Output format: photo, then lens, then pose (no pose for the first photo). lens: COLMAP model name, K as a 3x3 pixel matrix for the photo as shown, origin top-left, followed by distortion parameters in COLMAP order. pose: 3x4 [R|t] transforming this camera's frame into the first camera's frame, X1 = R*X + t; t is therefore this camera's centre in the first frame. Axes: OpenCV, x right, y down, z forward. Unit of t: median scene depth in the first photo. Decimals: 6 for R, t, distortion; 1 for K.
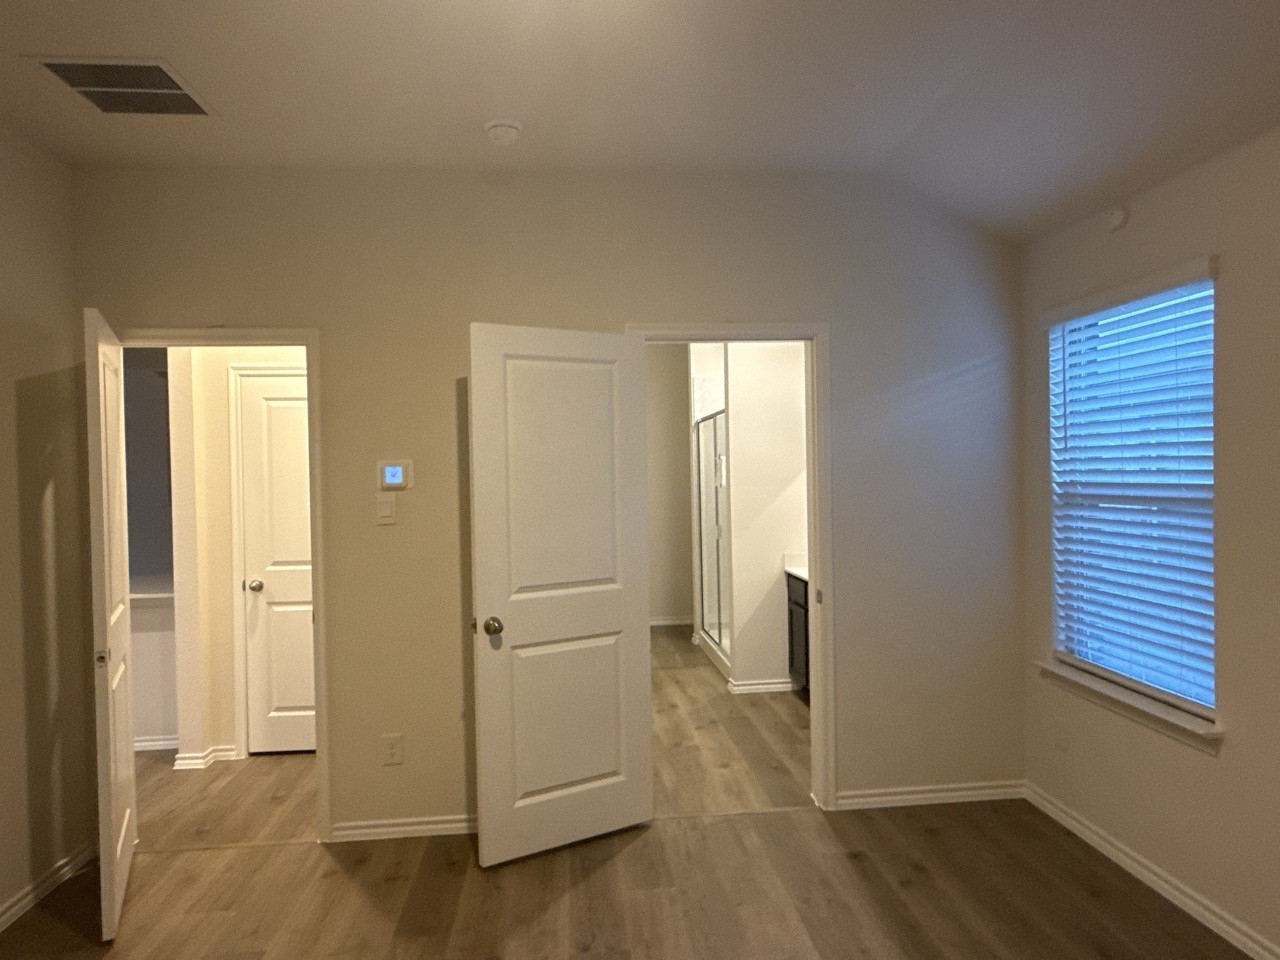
lens RADIAL K [[889.5, 0, 643.1], [0, 889.5, 480.7], [0, 0, 1]] dist [0.005780, -0.004454]
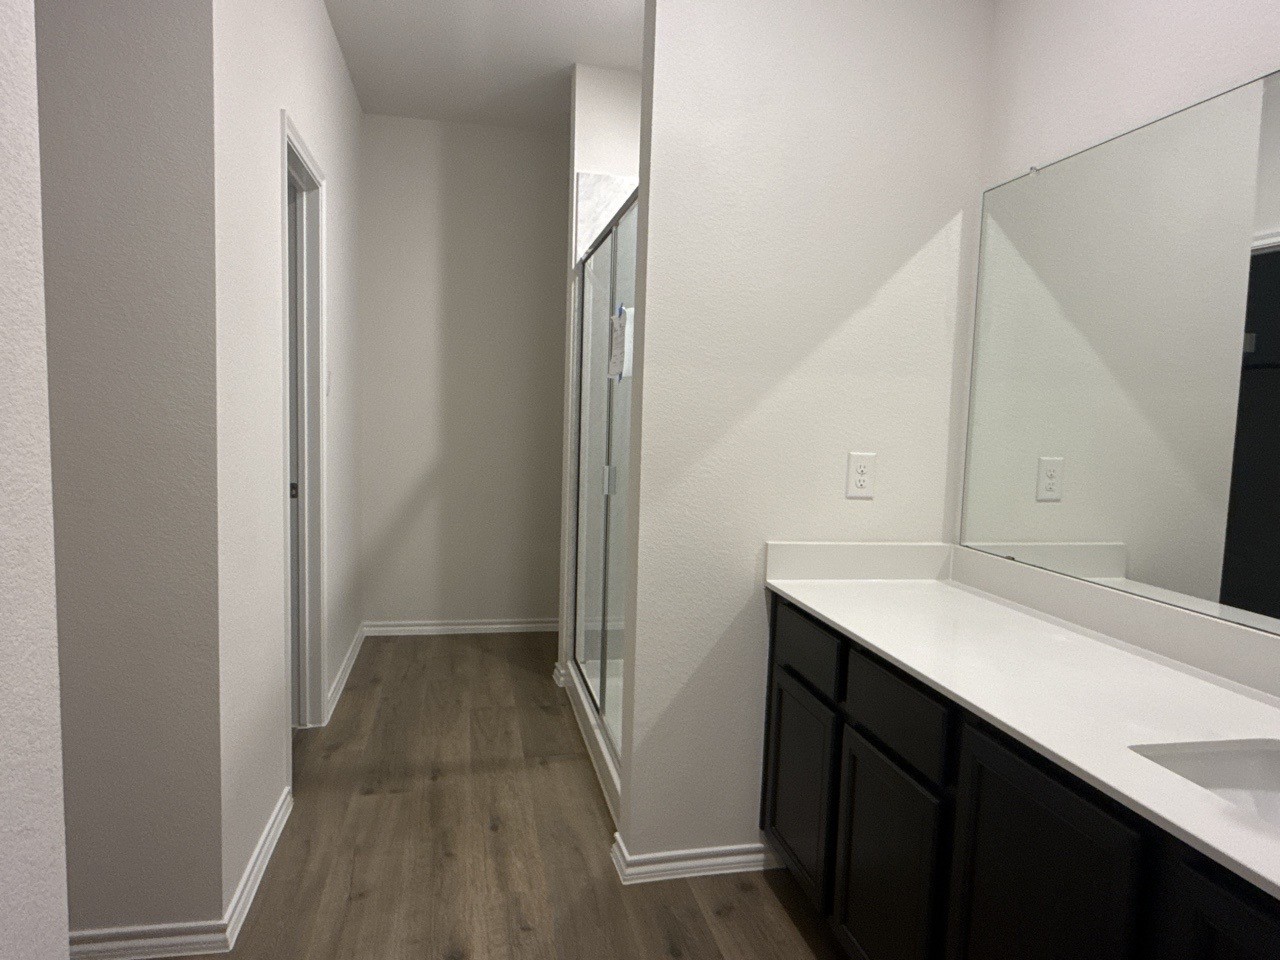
lens RADIAL K [[889.5, 0, 640.7], [0, 889.5, 480.5], [0, 0, 1]] dist [0.005780, -0.004454]
pose [[0.992472, 0.045519, 0.113702, 0.048363], [-0.054881, 0.995234, 0.080611, 0.021081], [-0.109490, -0.086244, 0.990239, 0.542873]]
